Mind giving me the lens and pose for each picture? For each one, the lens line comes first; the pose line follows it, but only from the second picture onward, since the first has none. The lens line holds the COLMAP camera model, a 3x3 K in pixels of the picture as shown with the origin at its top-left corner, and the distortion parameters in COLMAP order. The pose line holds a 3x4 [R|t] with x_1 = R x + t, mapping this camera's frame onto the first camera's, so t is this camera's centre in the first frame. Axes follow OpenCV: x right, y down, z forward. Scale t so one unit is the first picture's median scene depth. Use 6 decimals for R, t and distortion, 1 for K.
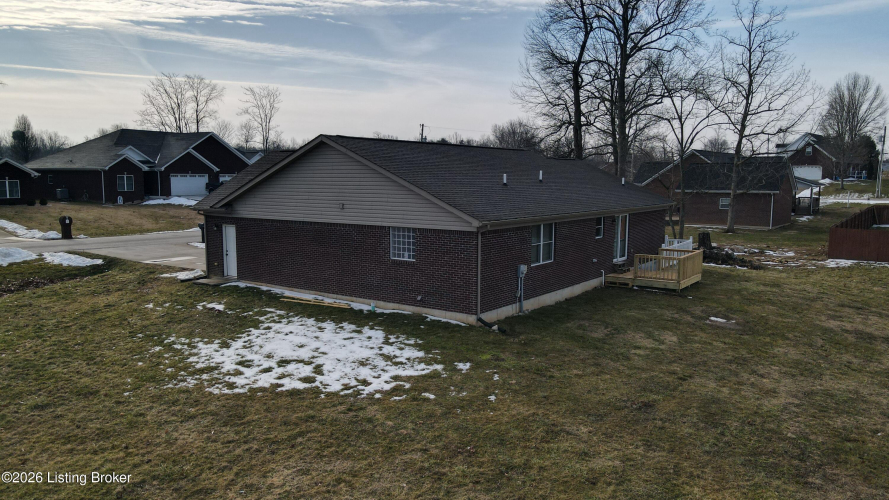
lens RADIAL K [[669.7, 0, 444.5], [0, 669.7, 250.0], [0, 0, 1]] dist [0.001169, 0.000681]
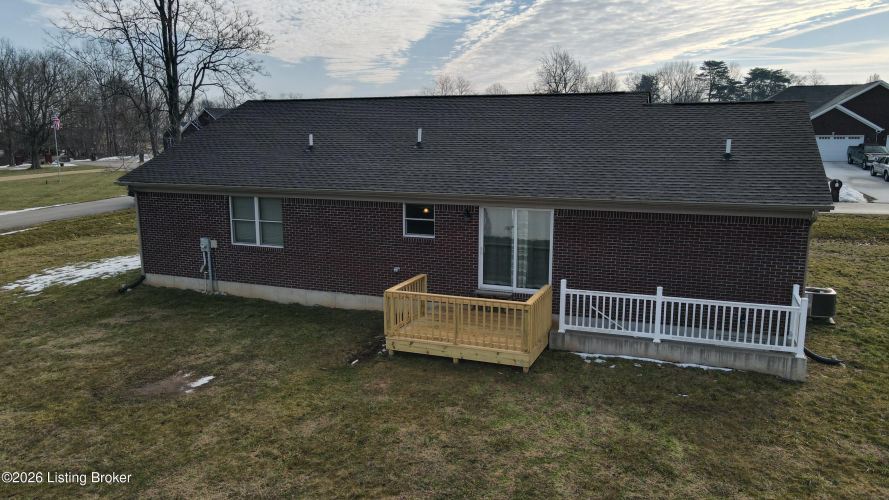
lens RADIAL K [[654.0, 0, 444.5], [0, 654.0, 250.0], [0, 0, 1]] dist [-0.005199, 0.053122]
pose [[0.250554, 0.168739, -0.953284, 1.318935], [-0.111158, 0.983195, 0.144818, -0.158306], [0.961700, 0.069680, 0.265100, 1.371574]]
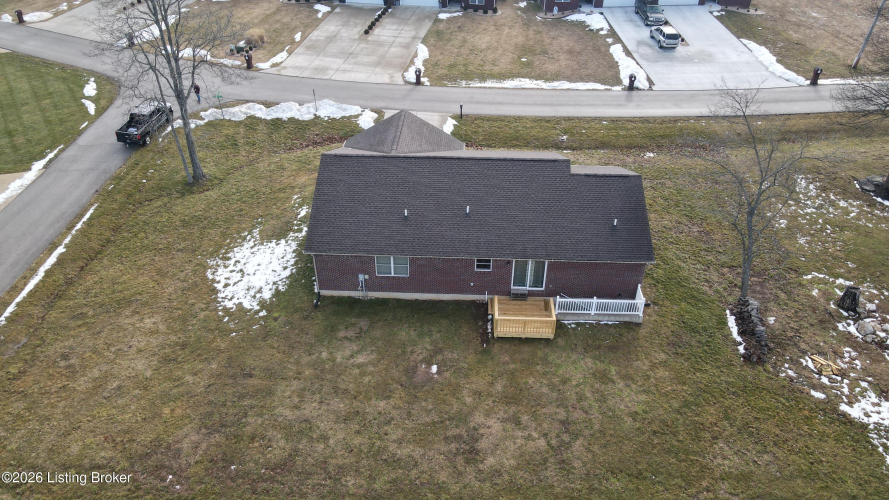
lens RADIAL K [[654.0, 0, 444.5], [0, 654.0, 250.0], [0, 0, 1]] dist [-0.005199, 0.053122]
pose [[0.551100, 0.477994, -0.683967, 1.714964], [-0.097585, 0.850967, 0.516074, -1.165524], [0.828713, -0.217664, 0.515613, 0.416372]]
